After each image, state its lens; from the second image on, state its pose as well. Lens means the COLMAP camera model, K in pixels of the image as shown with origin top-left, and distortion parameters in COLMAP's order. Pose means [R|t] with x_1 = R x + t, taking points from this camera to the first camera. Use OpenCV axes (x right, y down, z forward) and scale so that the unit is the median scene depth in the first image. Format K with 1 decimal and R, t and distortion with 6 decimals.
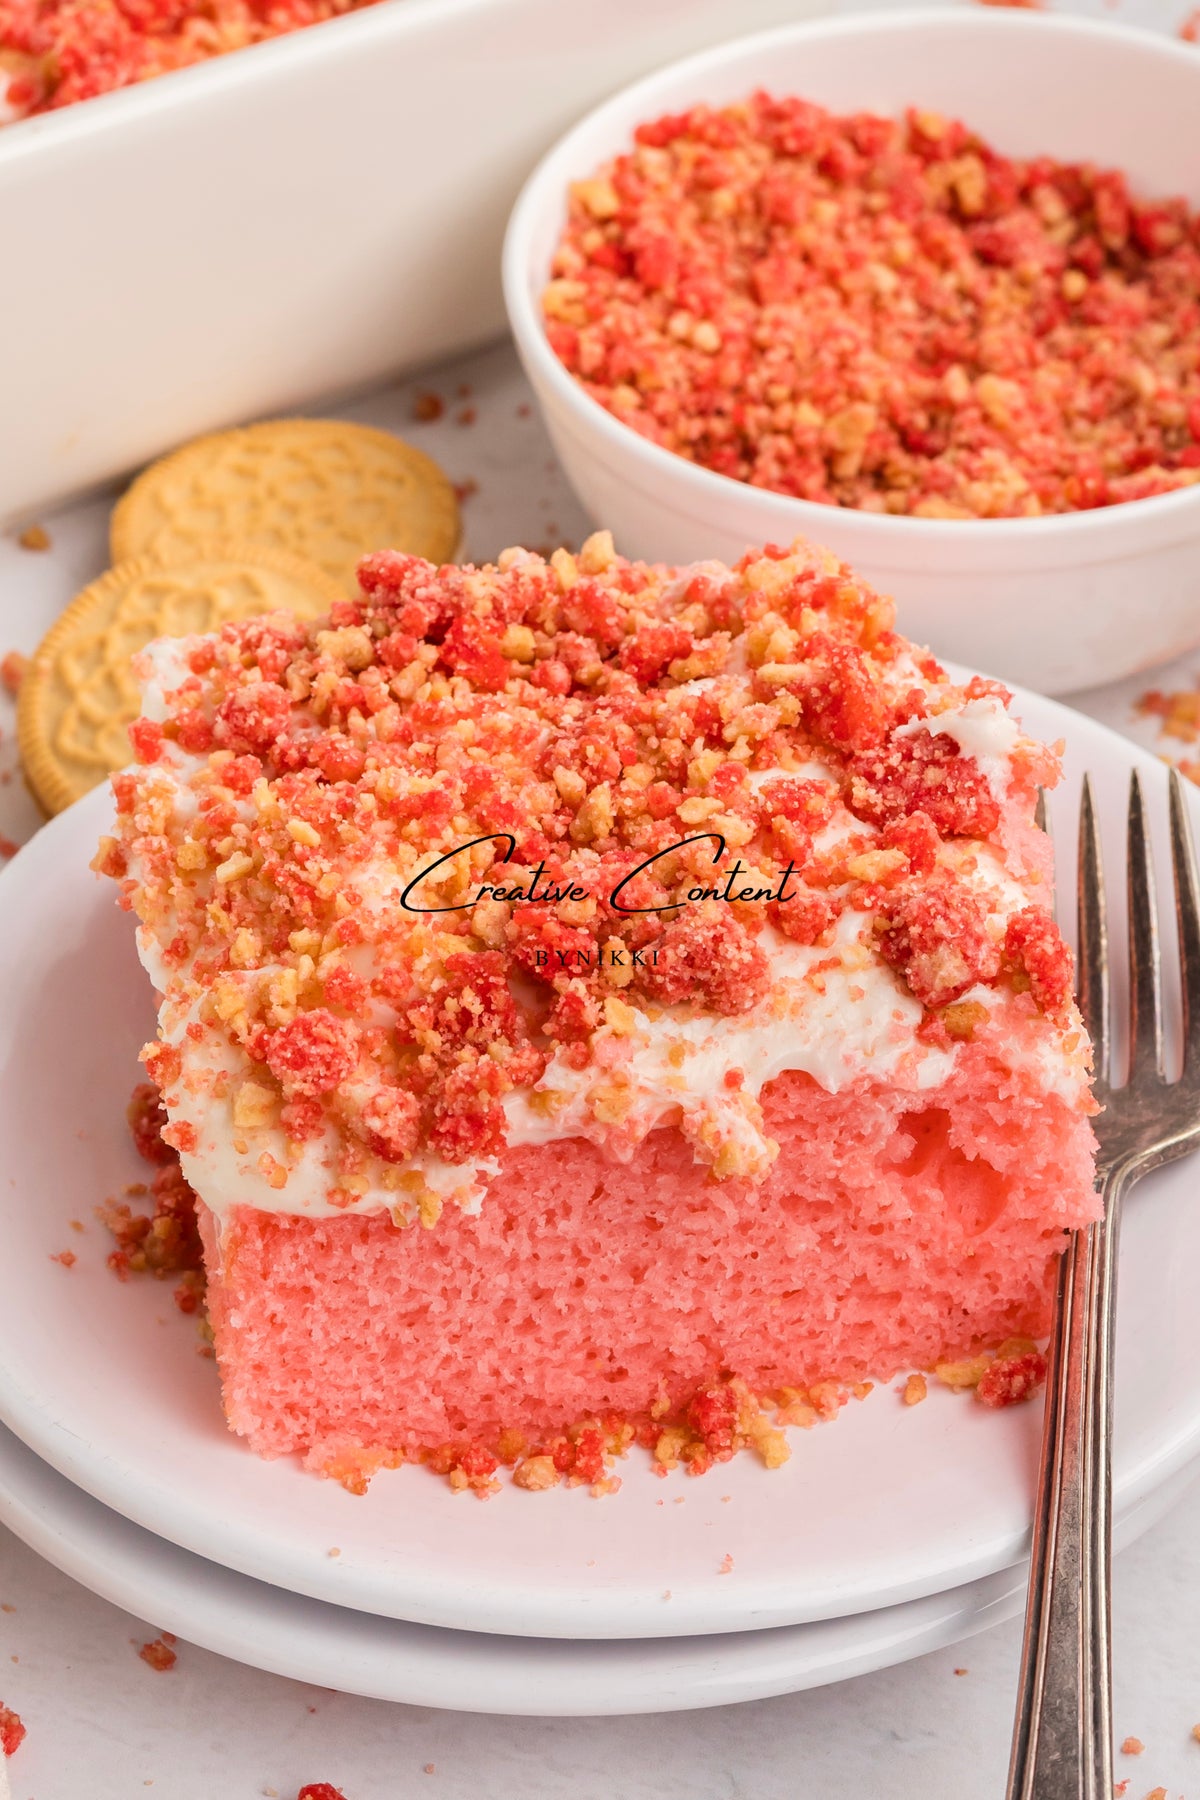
lens RADIAL K [[5196.0, 0, 600.0], [0, 5196.0, 900.0], [0, 0, 1]] dist [-0.238419, -0.253398]
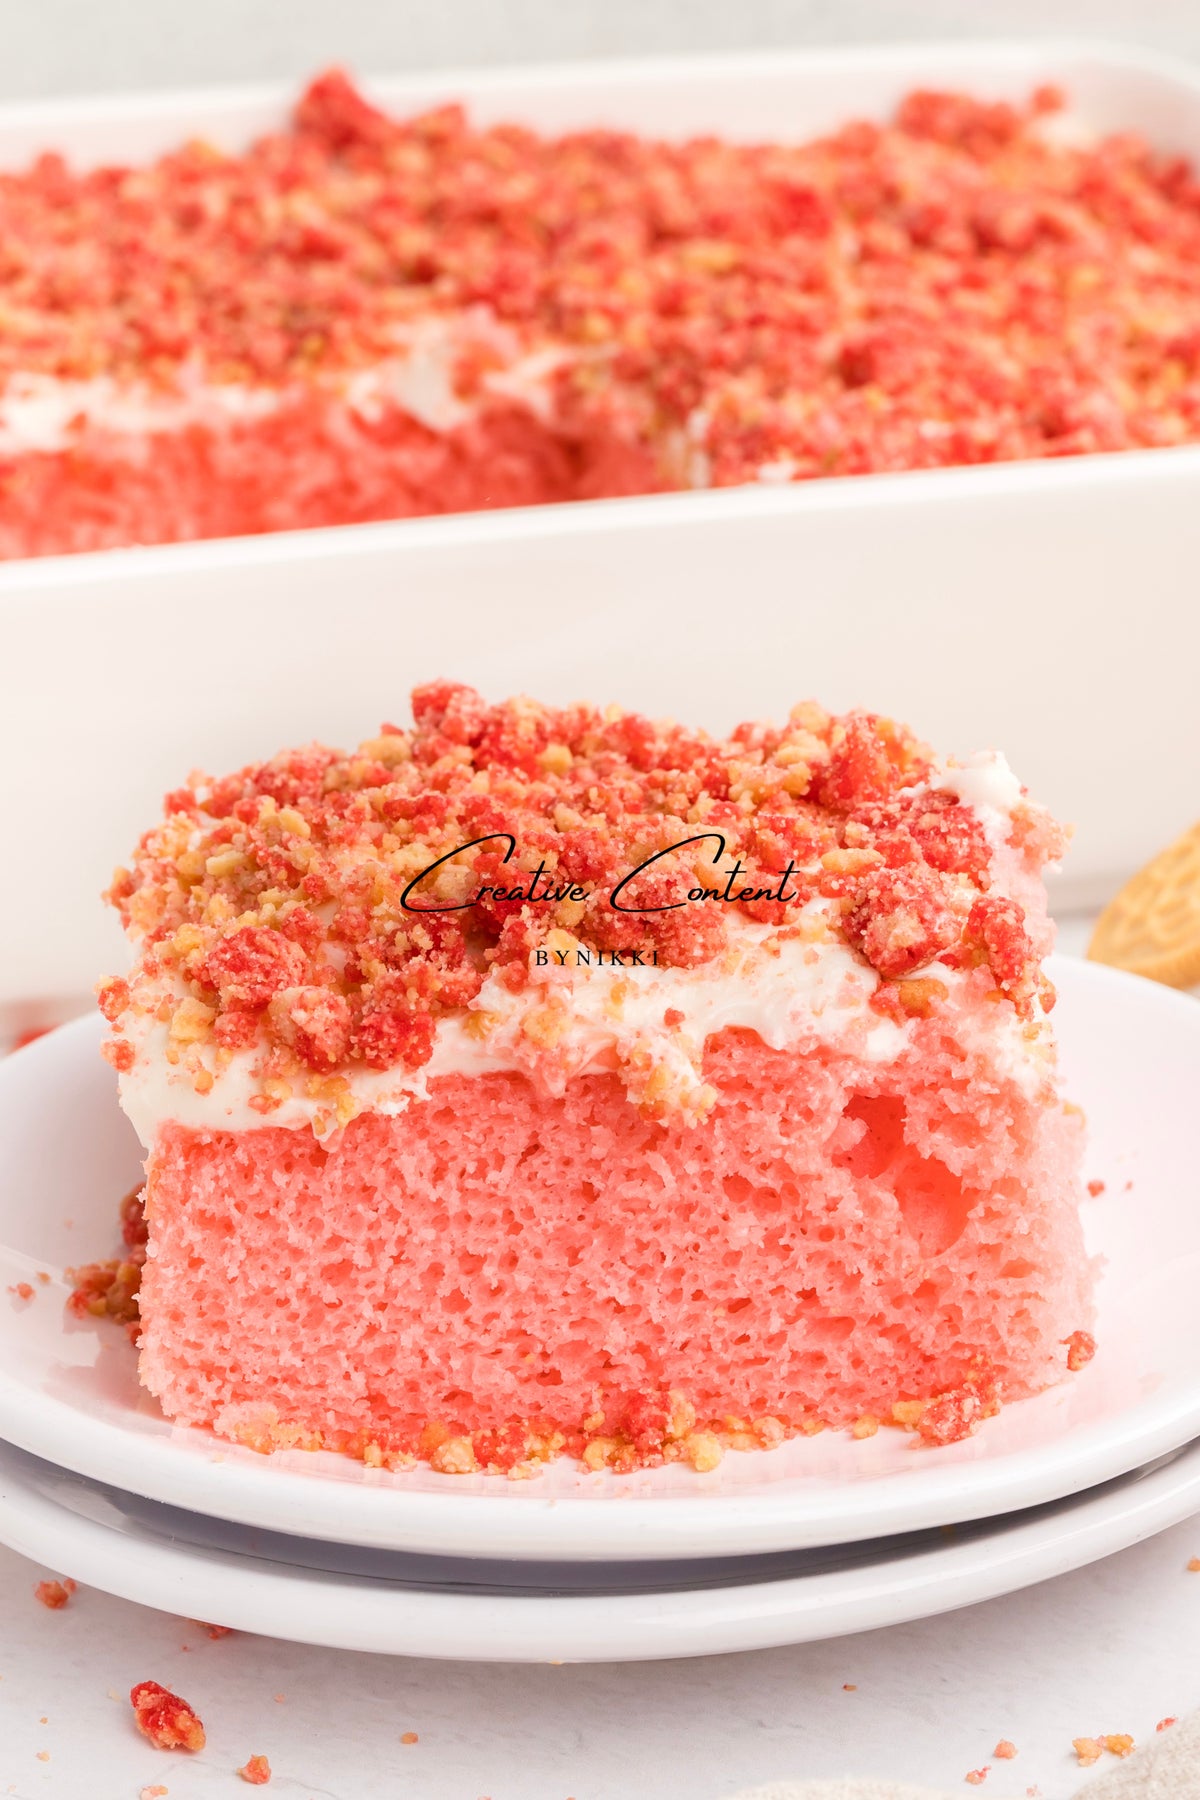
lens RADIAL K [[5196.0, 0, 600.0], [0, 5196.0, 900.0], [0, 0, 1]] dist [-0.238419, -0.253398]
pose [[0.989934, 0.055791, -0.130073, 0.133978], [-0.095105, 0.942836, -0.319400, 0.317671], [0.104817, 0.328555, 0.938651, 0.072095]]
